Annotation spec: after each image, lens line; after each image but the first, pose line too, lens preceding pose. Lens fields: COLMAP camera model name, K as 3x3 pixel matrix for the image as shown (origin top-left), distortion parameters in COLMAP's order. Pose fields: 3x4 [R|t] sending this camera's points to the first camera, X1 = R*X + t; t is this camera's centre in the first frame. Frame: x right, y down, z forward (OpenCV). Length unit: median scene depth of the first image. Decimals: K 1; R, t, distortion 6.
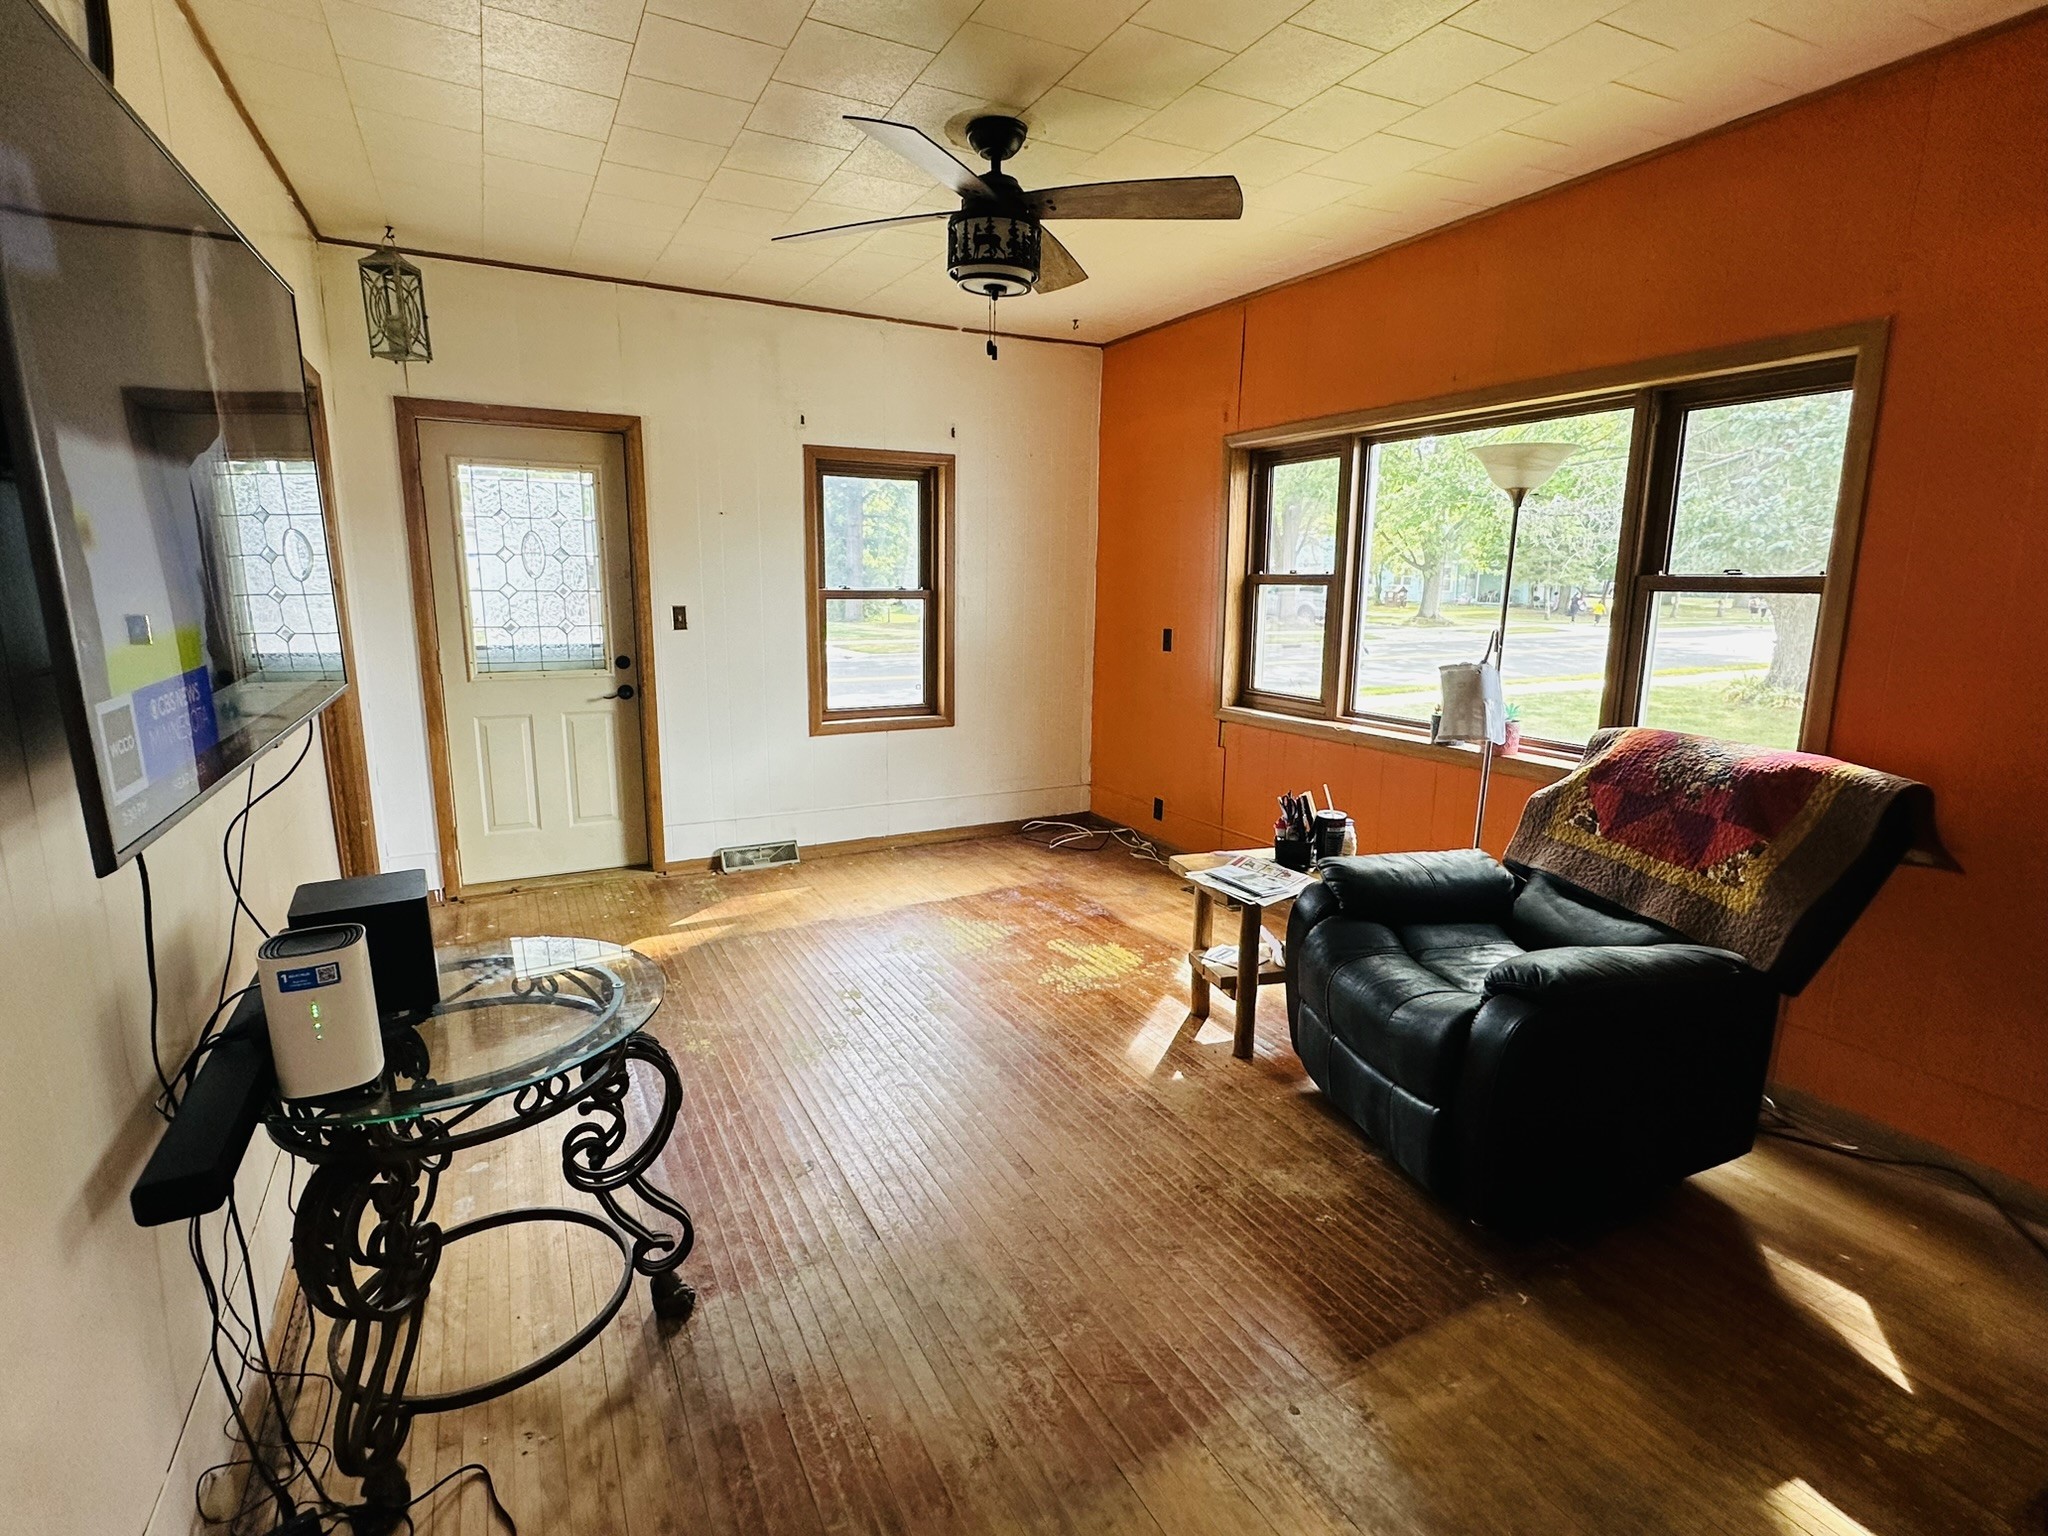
lens RADIAL K [[1000.5, 0, 1022.6], [0, 1000.5, 771.4], [0, 0, 1]] dist [-0.000993, 0.000289]
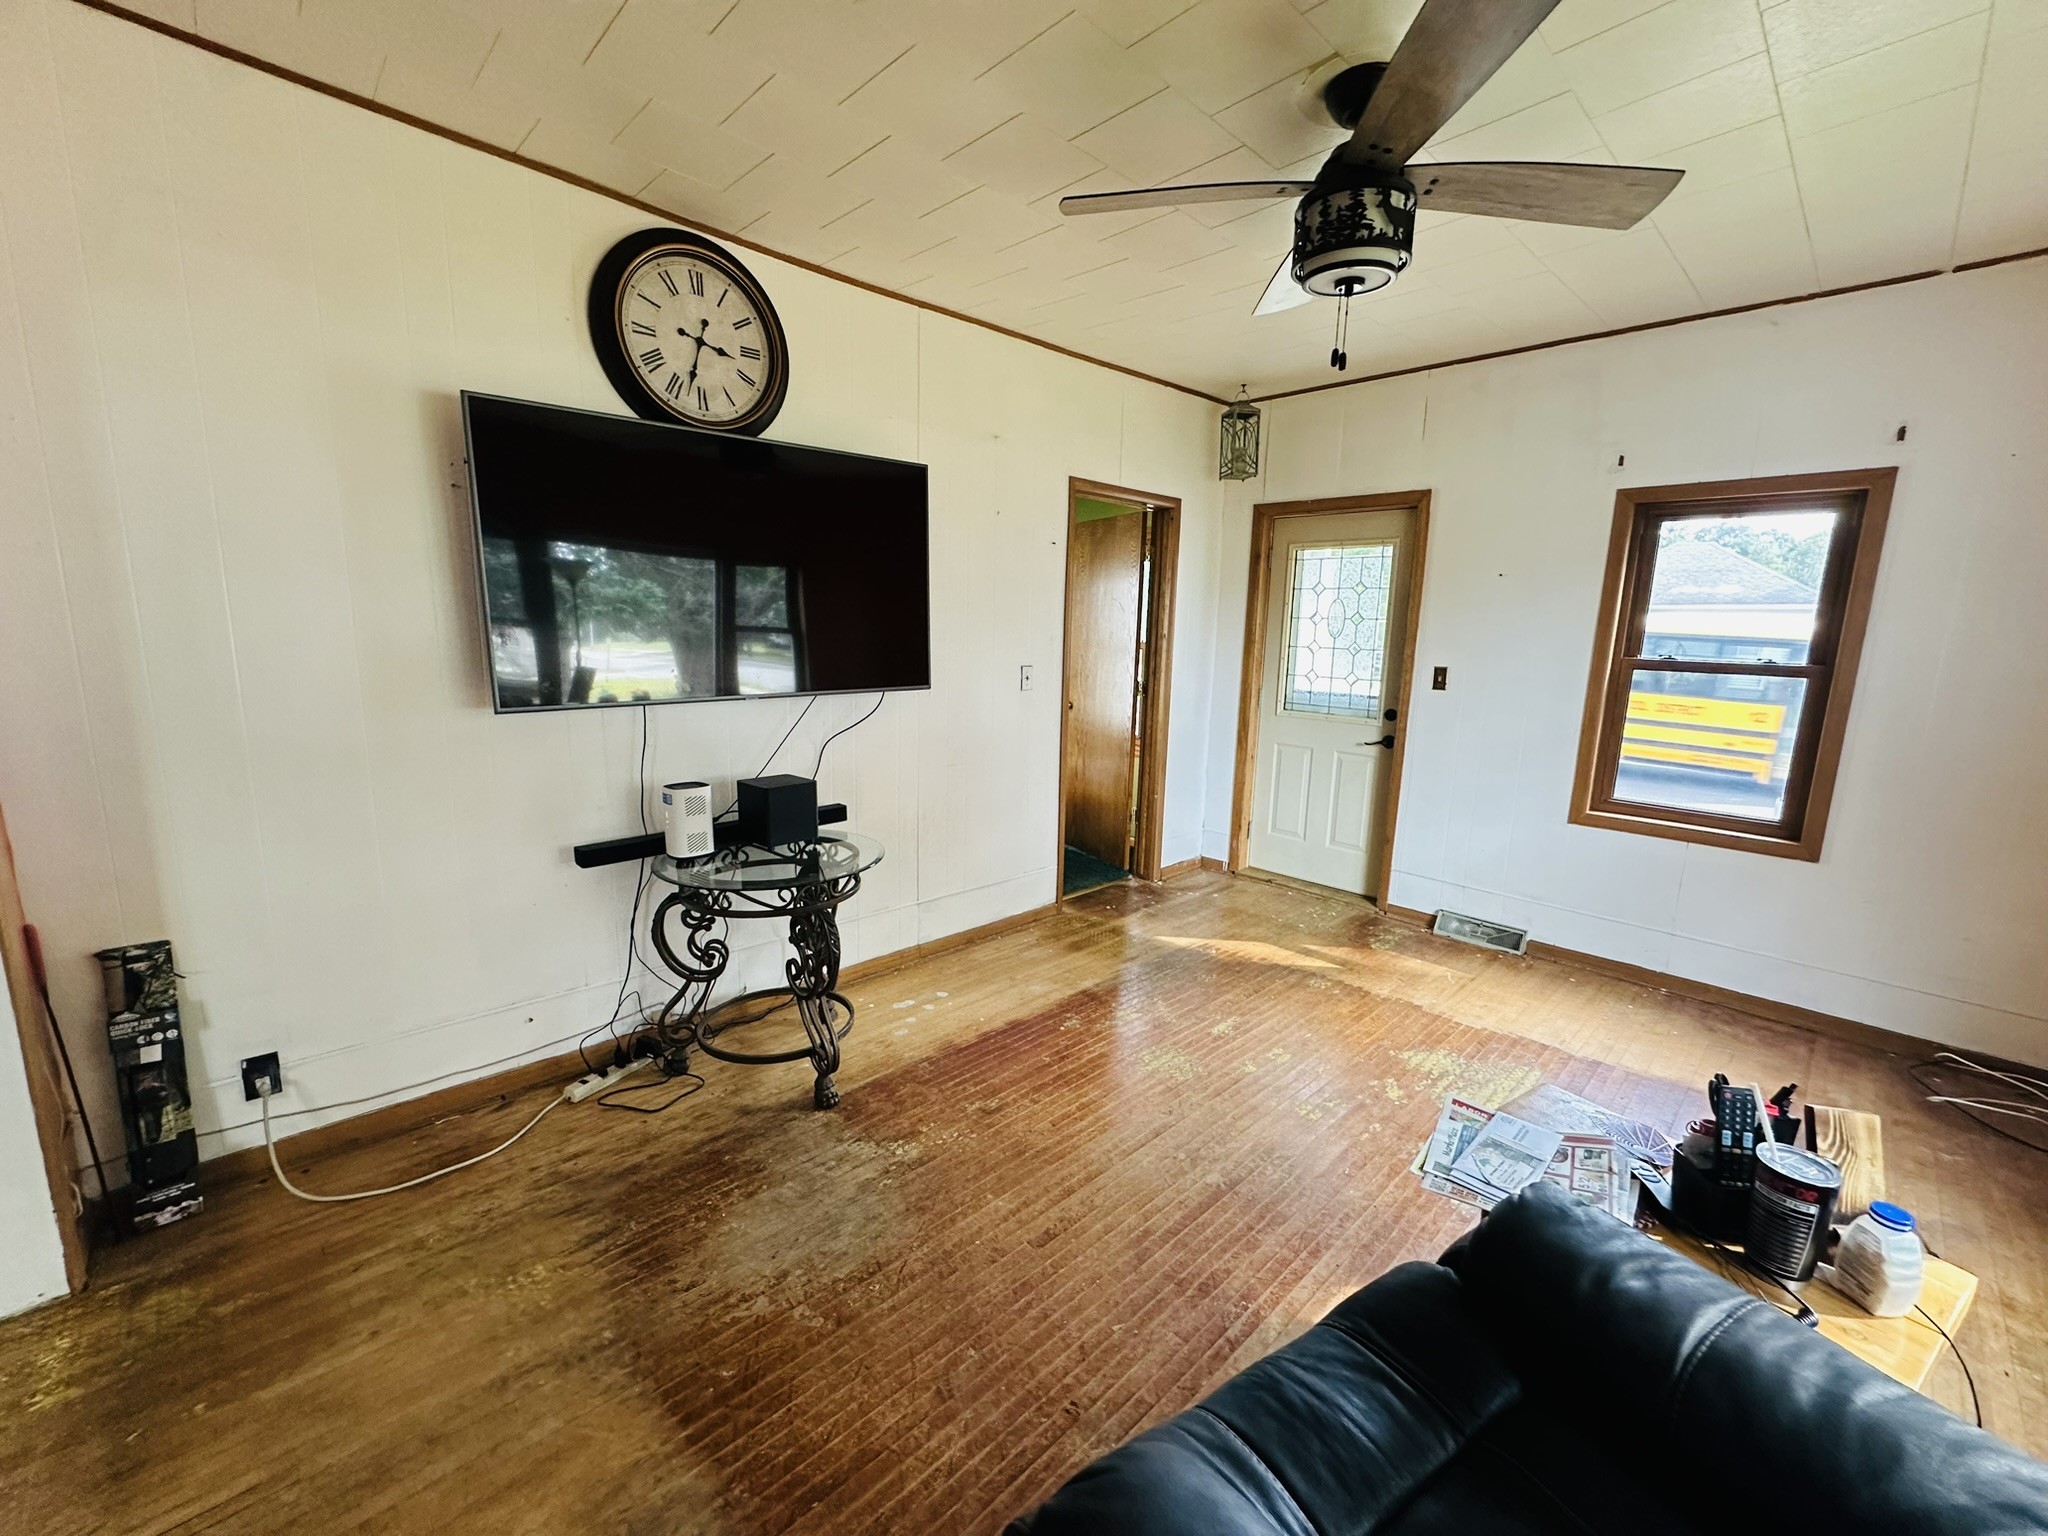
lens RADIAL K [[817.0, 0, 1024.0], [0, 817.0, 768.0], [0, 0, 1]] dist [-0.002006, -0.000332]
pose [[0.272047, 0.162756, -0.948420, 0.442736], [-0.208938, 0.972071, 0.106882, -0.079361], [0.939327, 0.169084, 0.298455, 0.448789]]
